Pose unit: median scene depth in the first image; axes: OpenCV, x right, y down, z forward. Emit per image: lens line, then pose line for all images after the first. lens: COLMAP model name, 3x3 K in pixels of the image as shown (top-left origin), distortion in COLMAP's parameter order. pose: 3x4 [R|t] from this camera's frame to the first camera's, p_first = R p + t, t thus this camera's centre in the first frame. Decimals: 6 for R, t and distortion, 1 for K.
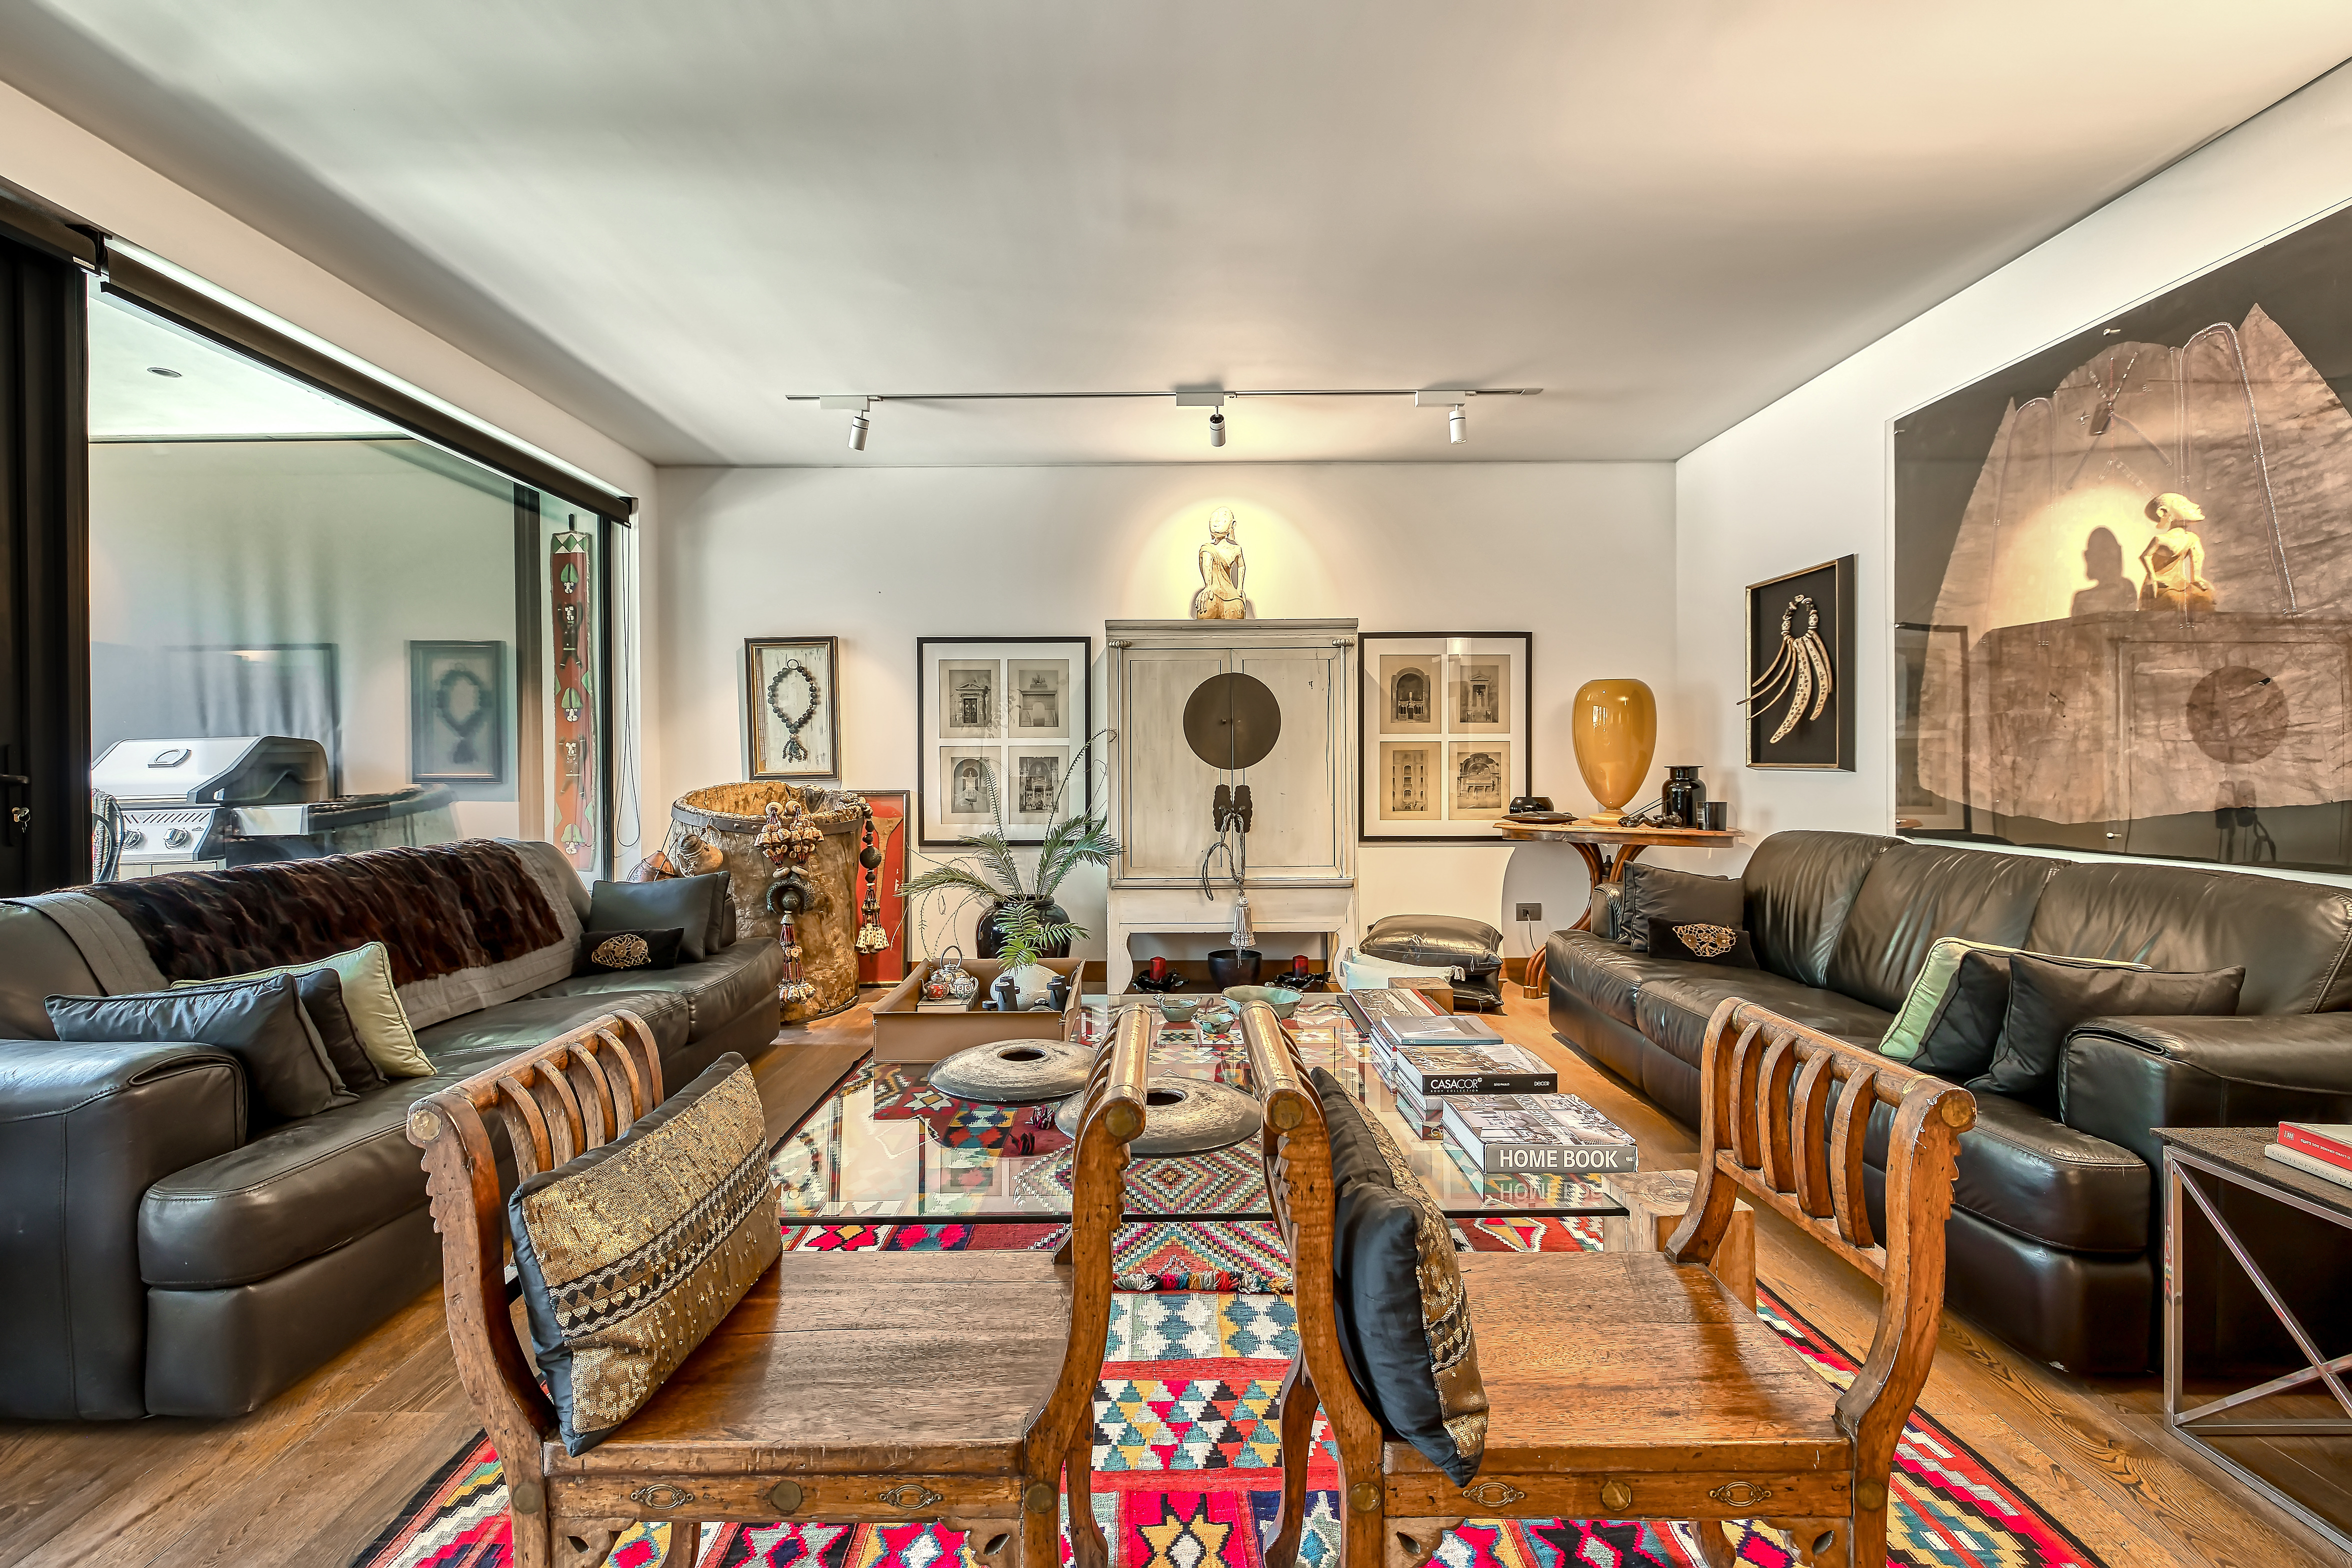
lens RADIAL K [[995.8, 0, 1162.9], [0, 995.8, 770.2], [0, 0, 1]] dist [-0.002902, 0.000350]
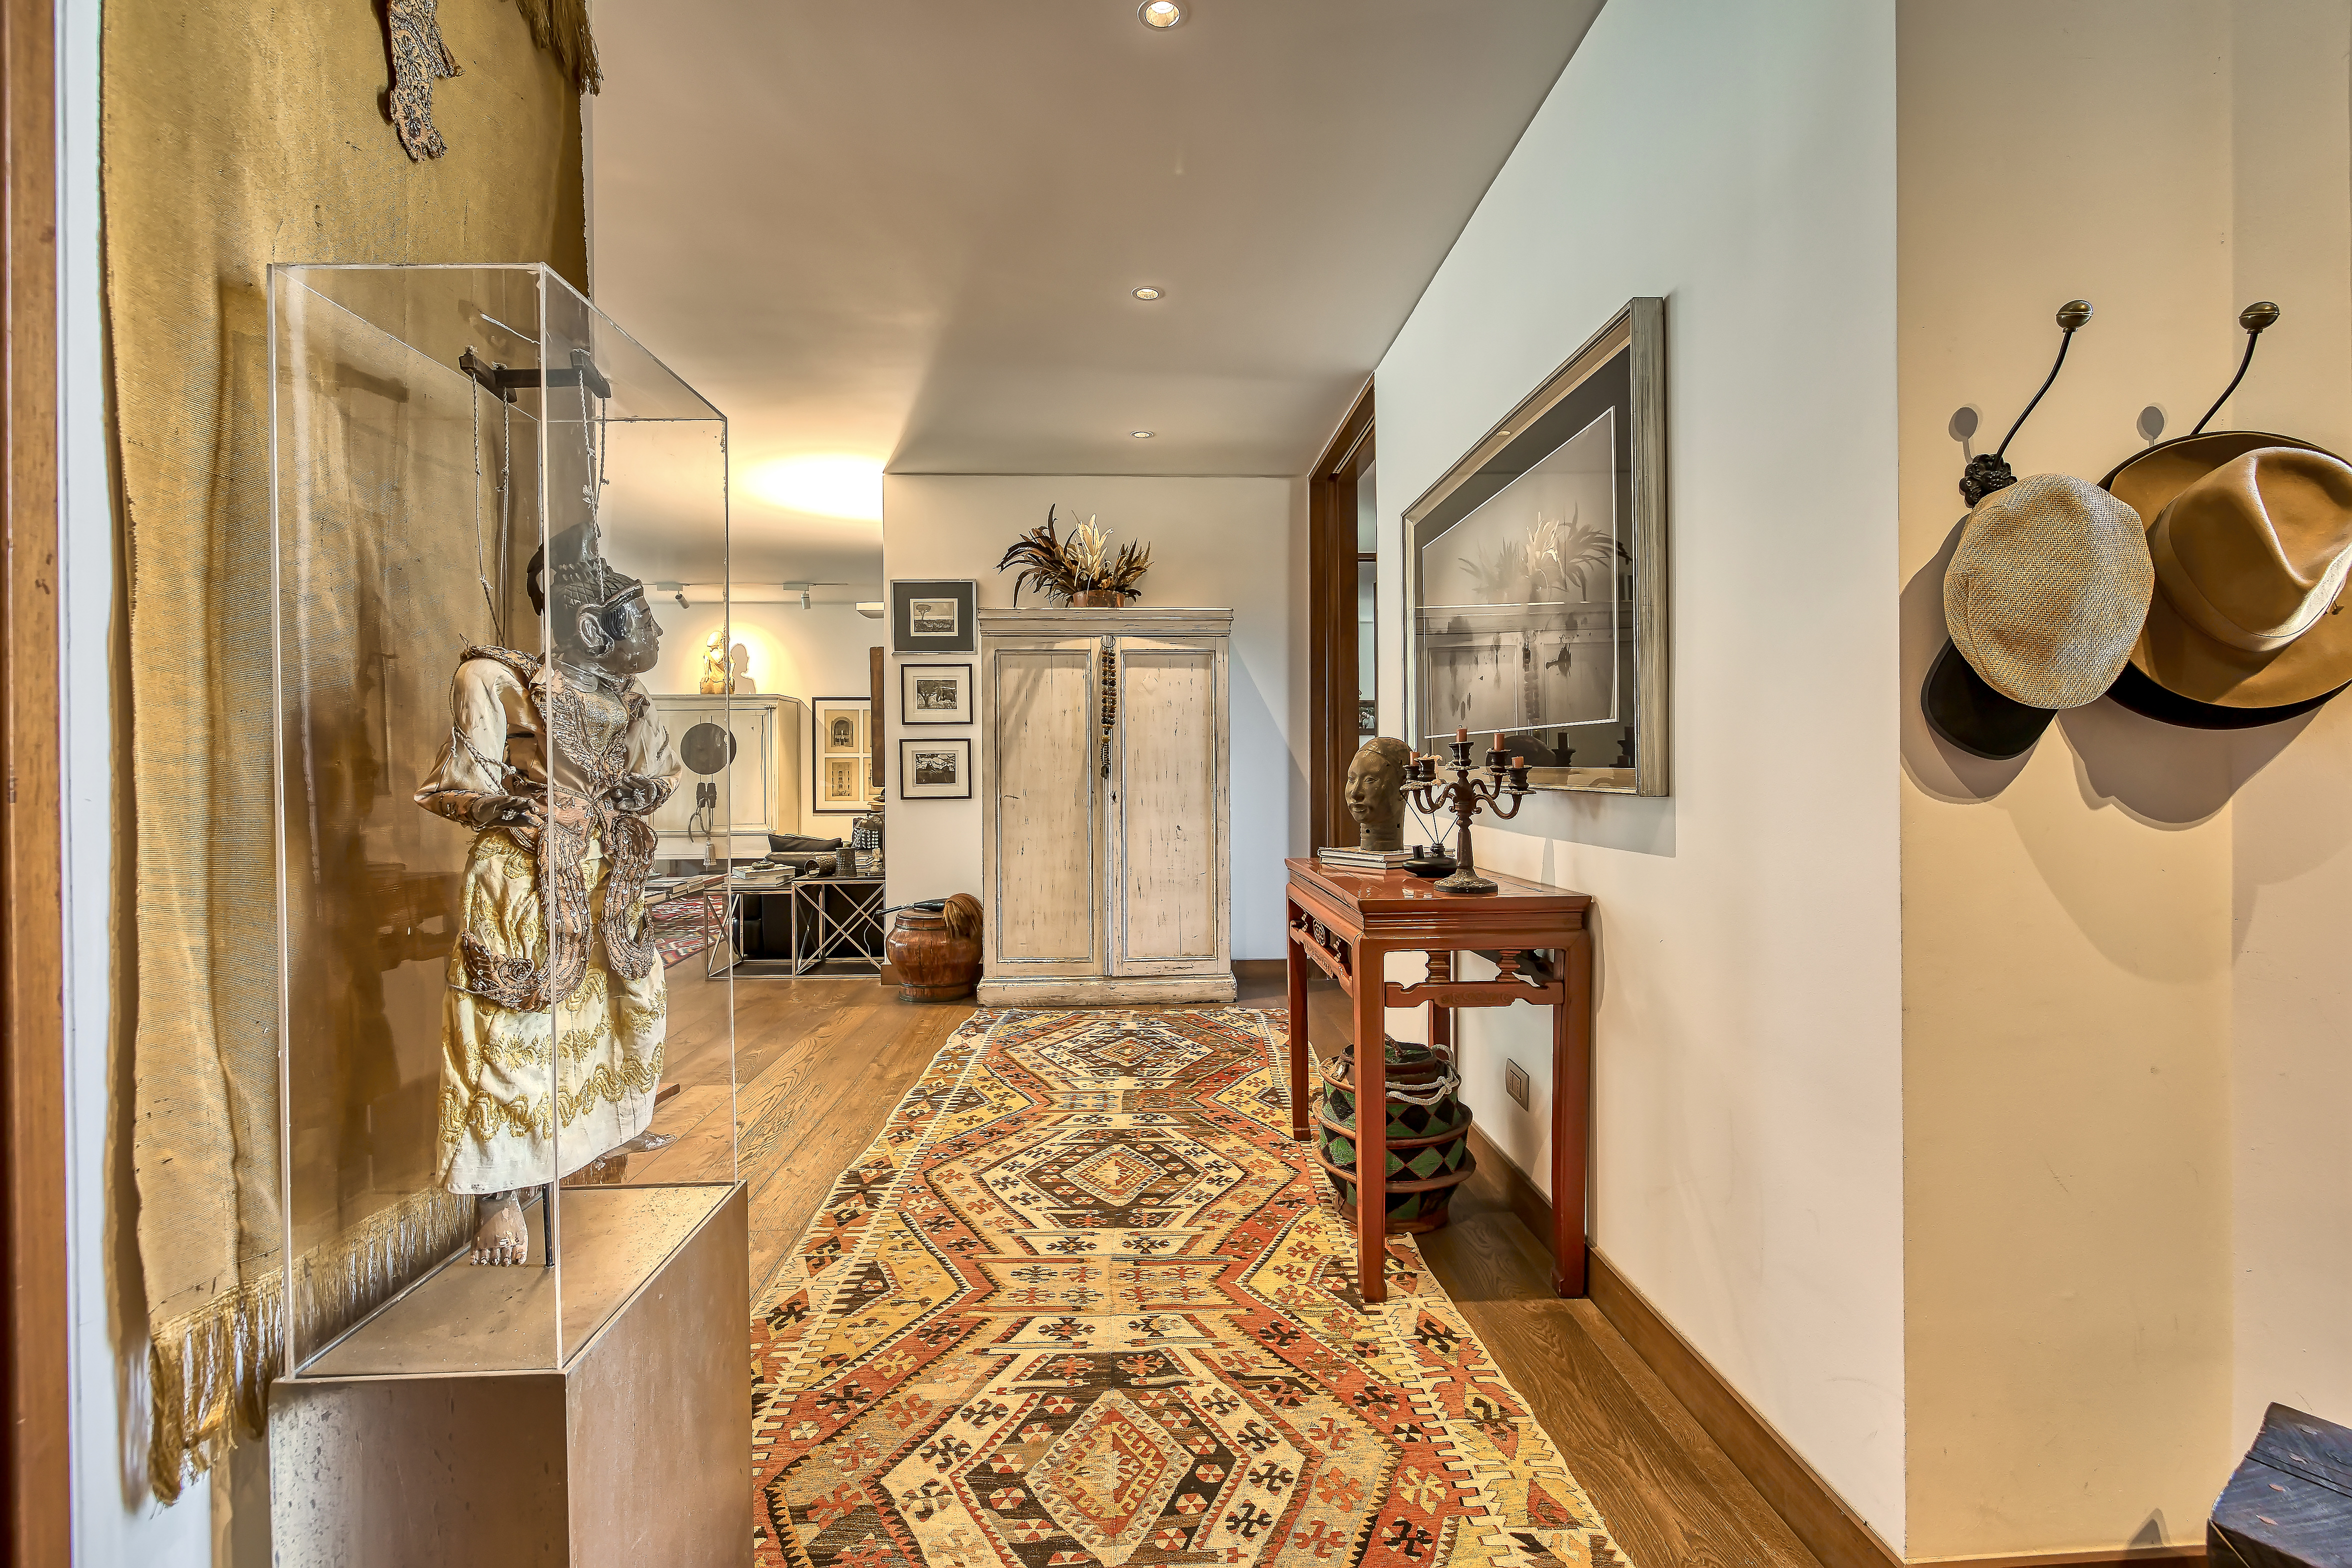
lens RADIAL K [[995.8, 0, 1162.9], [0, 995.8, 770.2], [0, 0, 1]] dist [-0.002902, 0.000350]
pose [[0.999112, 0.001416, 0.042098, 0.820547], [-0.001376, 0.999999, -0.000993, -0.007072], [-0.042099, 0.000934, 0.999113, -0.883079]]
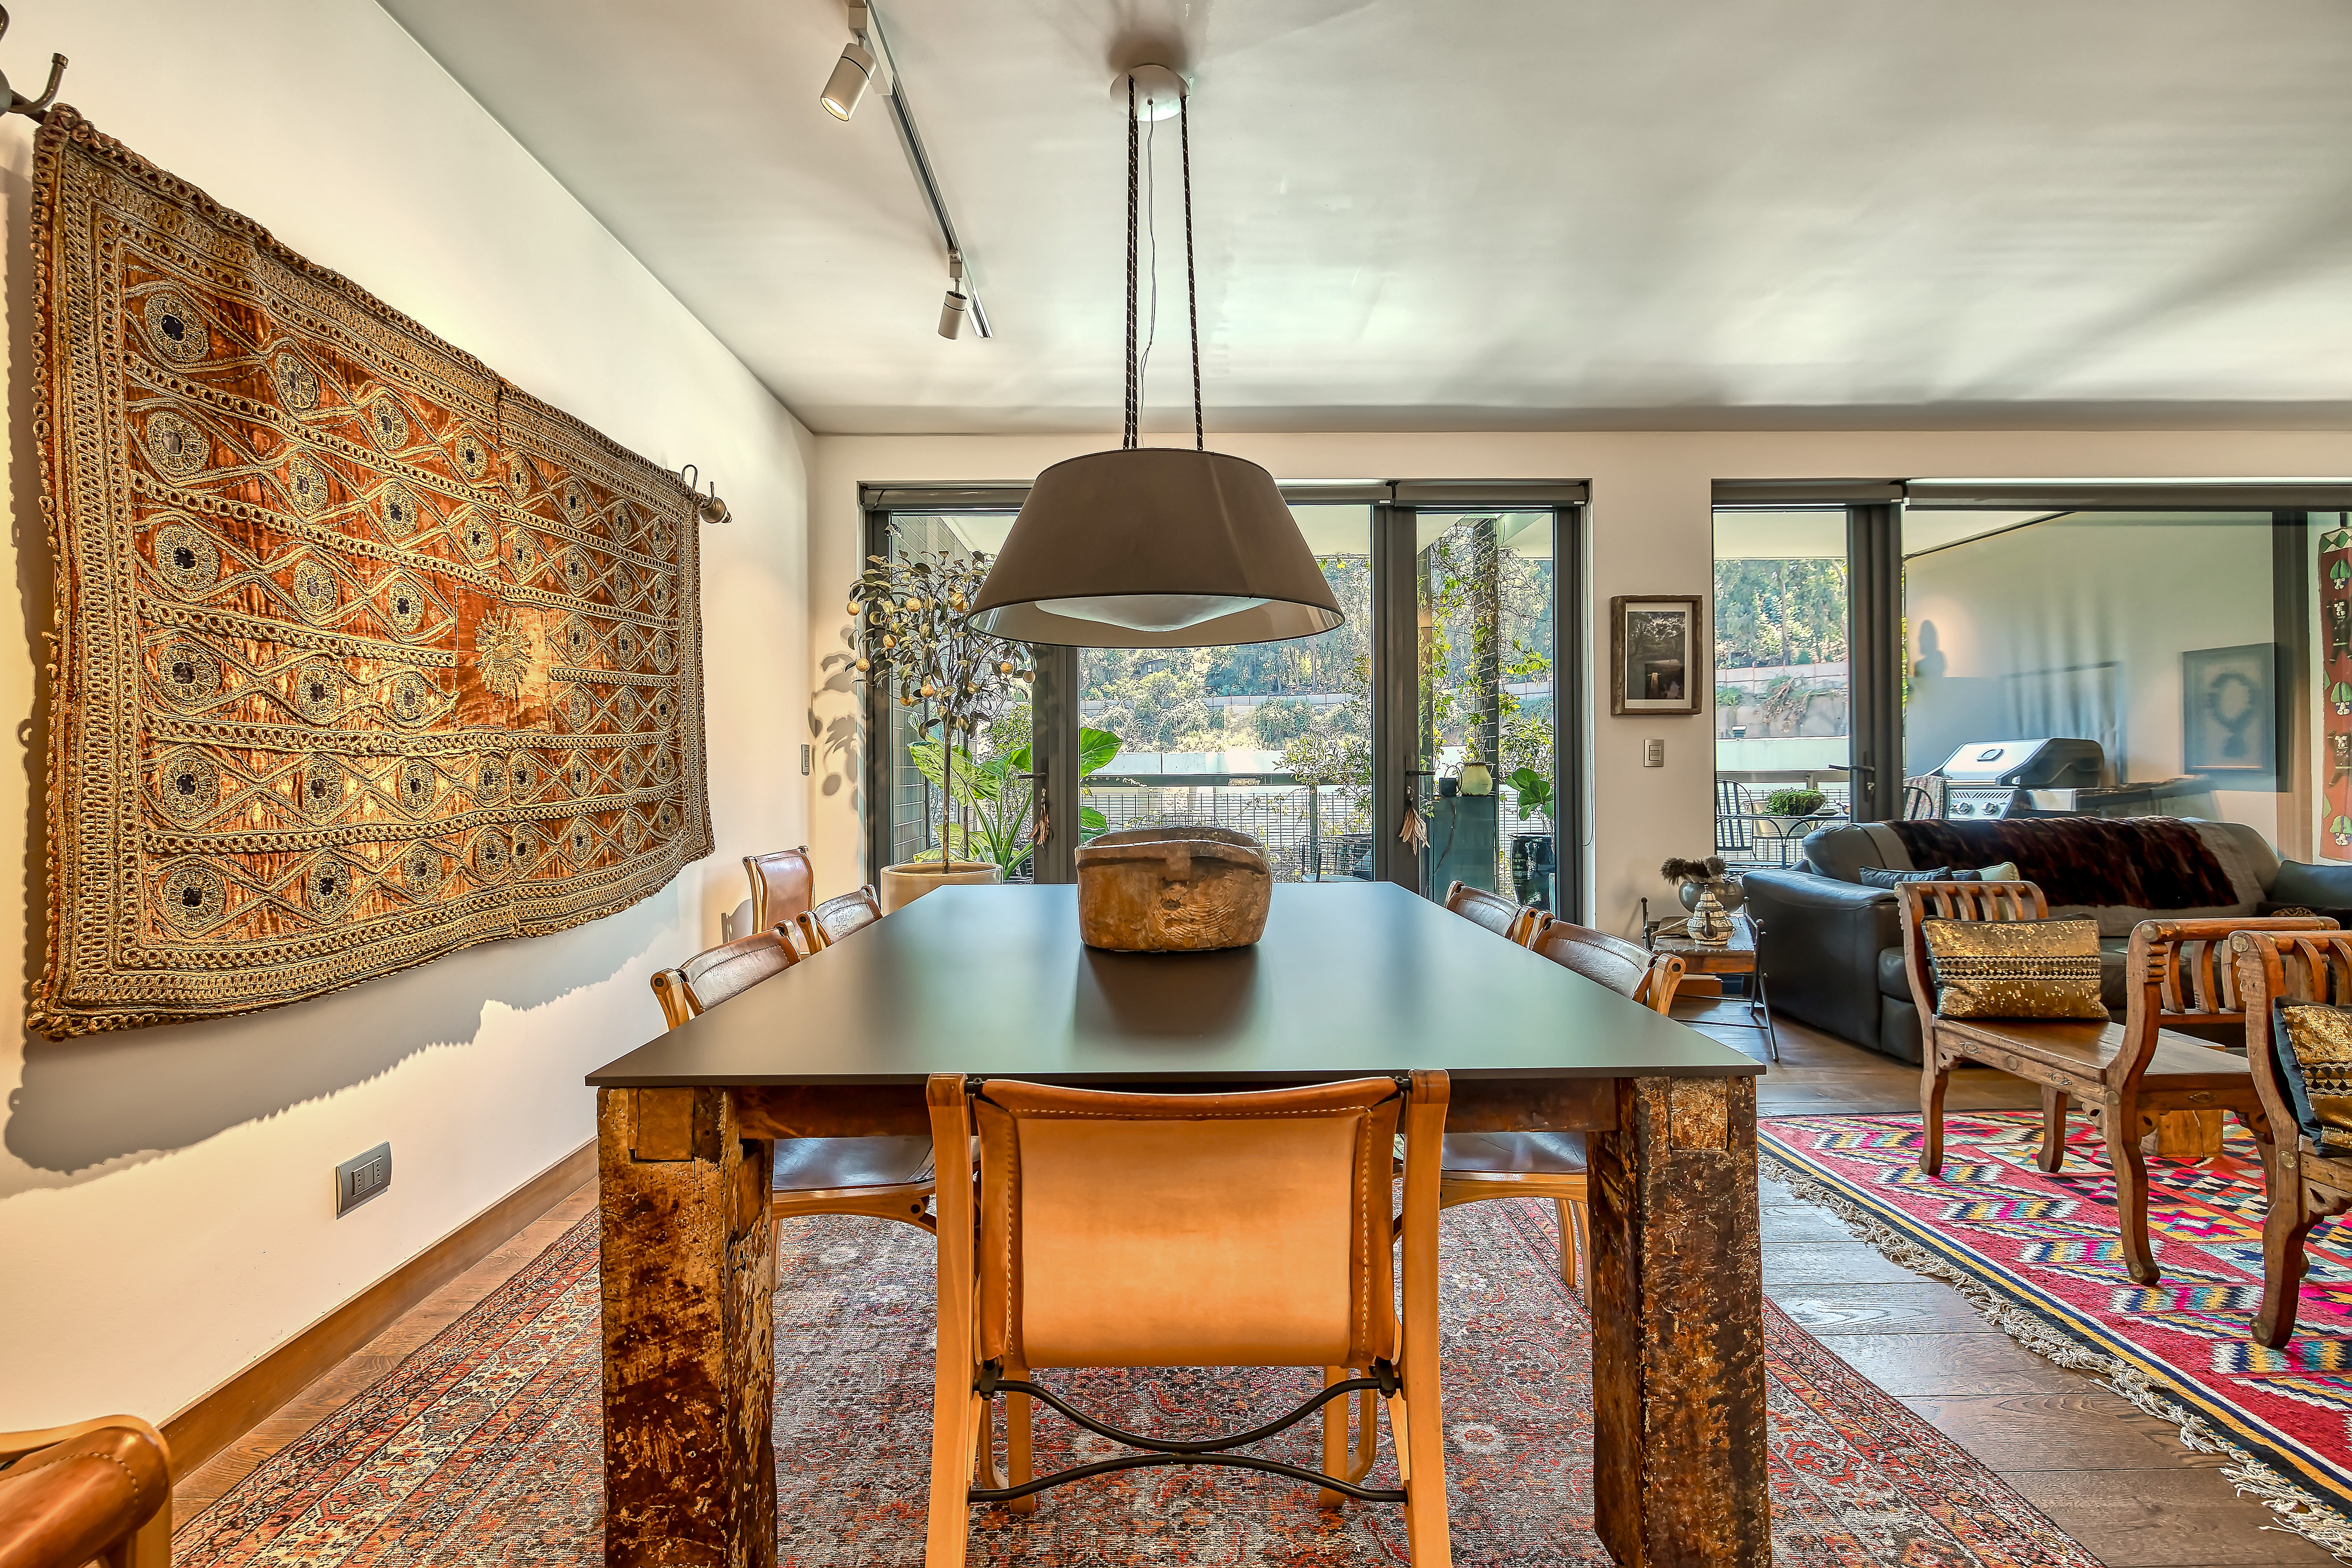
lens RADIAL K [[995.8, 0, 1162.9], [0, 995.8, 770.2], [0, 0, 1]] dist [-0.002902, 0.000350]
pose [[0.017569, 0.006883, -0.999822, 0.422428], [0.003151, 0.999971, 0.006940, -0.003340], [0.999841, -0.003272, 0.017547, -0.236899]]
